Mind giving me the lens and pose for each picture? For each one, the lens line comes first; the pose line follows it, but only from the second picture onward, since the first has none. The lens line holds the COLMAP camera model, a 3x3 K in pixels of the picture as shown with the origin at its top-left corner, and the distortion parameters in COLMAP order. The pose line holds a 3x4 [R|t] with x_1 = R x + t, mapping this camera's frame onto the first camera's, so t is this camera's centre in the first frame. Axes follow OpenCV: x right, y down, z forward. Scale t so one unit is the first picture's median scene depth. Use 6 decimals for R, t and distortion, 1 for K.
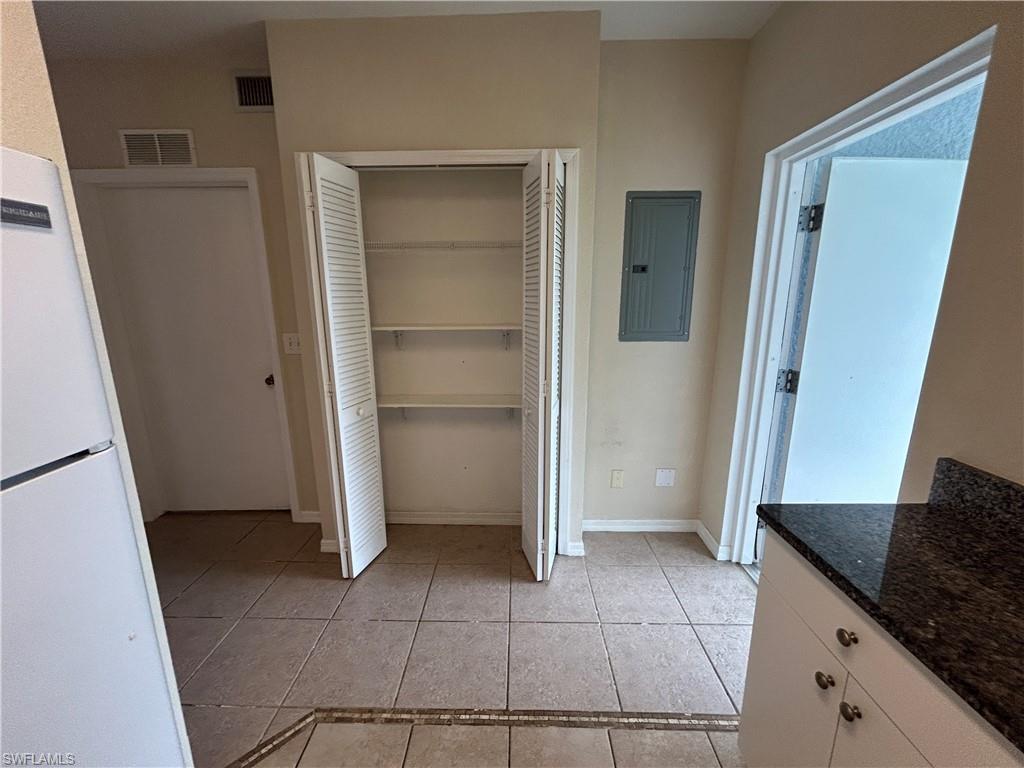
lens RADIAL K [[412.0, 0, 510.5], [0, 412.0, 384.9], [0, 0, 1]] dist [-0.007946, 0.002804]
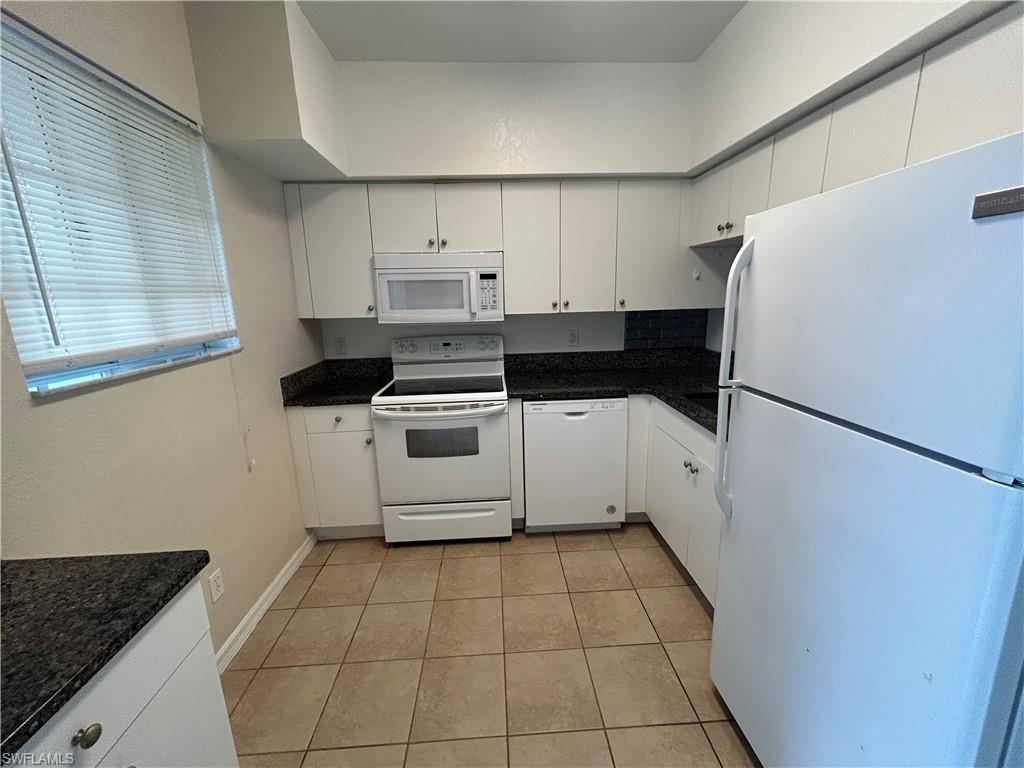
lens RADIAL K [[412.0, 0, 510.5], [0, 412.0, 384.9], [0, 0, 1]] dist [-0.007946, 0.002804]
pose [[-0.997173, 0.041423, -0.062694, 0.007416], [0.011340, 0.907734, 0.419393, -0.424656], [0.074282, 0.417496, -0.905637, 1.846994]]
